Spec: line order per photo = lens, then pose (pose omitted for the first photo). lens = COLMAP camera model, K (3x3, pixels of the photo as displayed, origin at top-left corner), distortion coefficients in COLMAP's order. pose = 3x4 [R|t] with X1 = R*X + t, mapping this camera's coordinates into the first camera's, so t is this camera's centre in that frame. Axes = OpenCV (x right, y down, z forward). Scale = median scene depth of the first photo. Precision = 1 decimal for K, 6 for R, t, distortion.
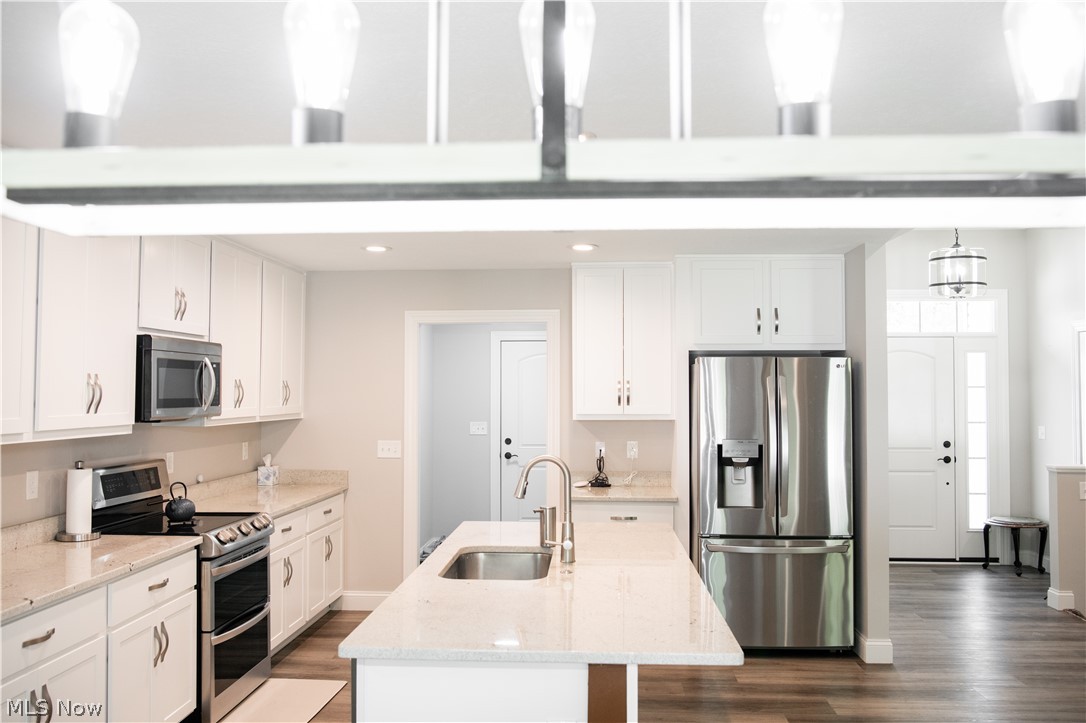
lens RADIAL K [[899.2, 0, 539.3], [0, 899.2, 368.7], [0, 0, 1]] dist [-0.043067, 0.033492]
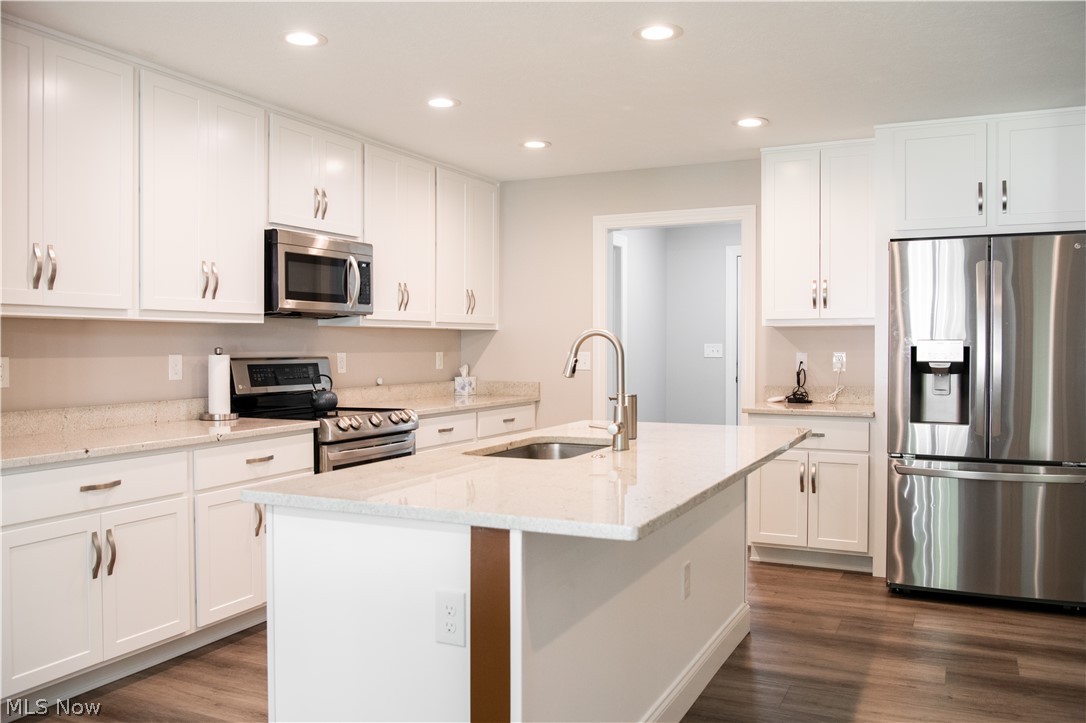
lens RADIAL K [[899.2, 0, 538.7], [0, 899.2, 363.7], [0, 0, 1]] dist [-0.043067, 0.033492]
pose [[0.926838, 0.005756, -0.375417, 0.193028], [0.011779, 0.998944, 0.044398, 0.060595], [0.375277, -0.045572, 0.925792, 0.105083]]
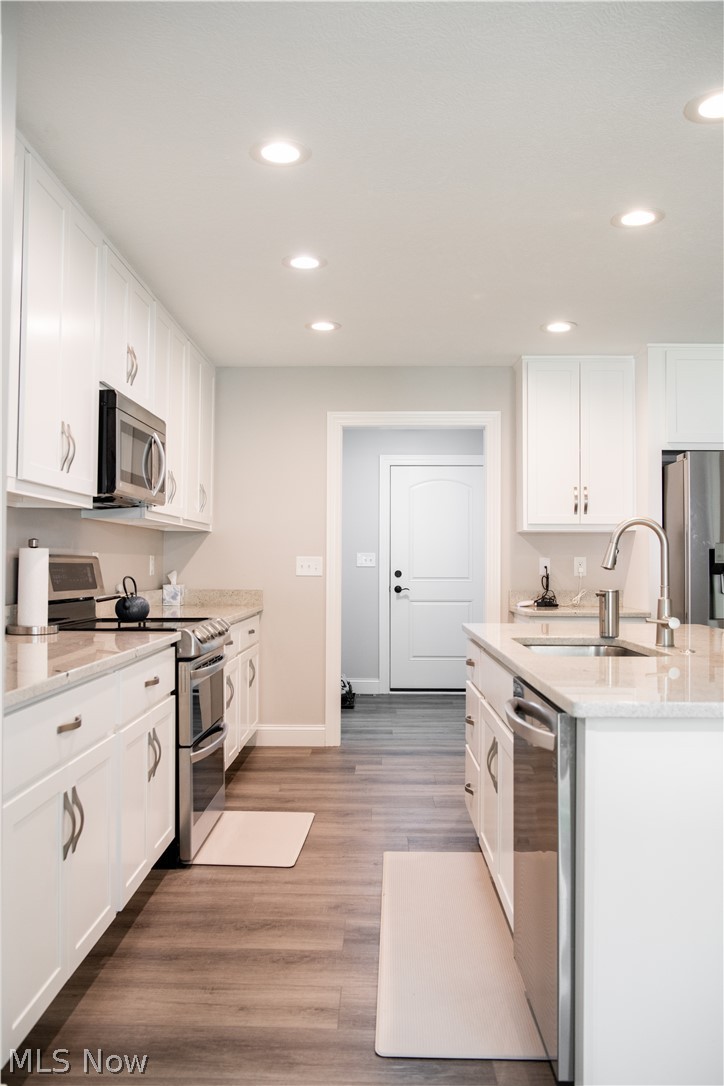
lens RADIAL K [[899.2, 0, 358.2], [0, 899.2, 555.7], [0, 0, 1]] dist [-0.043067, 0.033492]
pose [[0.999090, 0.003641, 0.042502, -0.192539], [-0.004275, 0.999881, 0.014822, 0.080826], [-0.042443, -0.014990, 0.998986, 0.125471]]
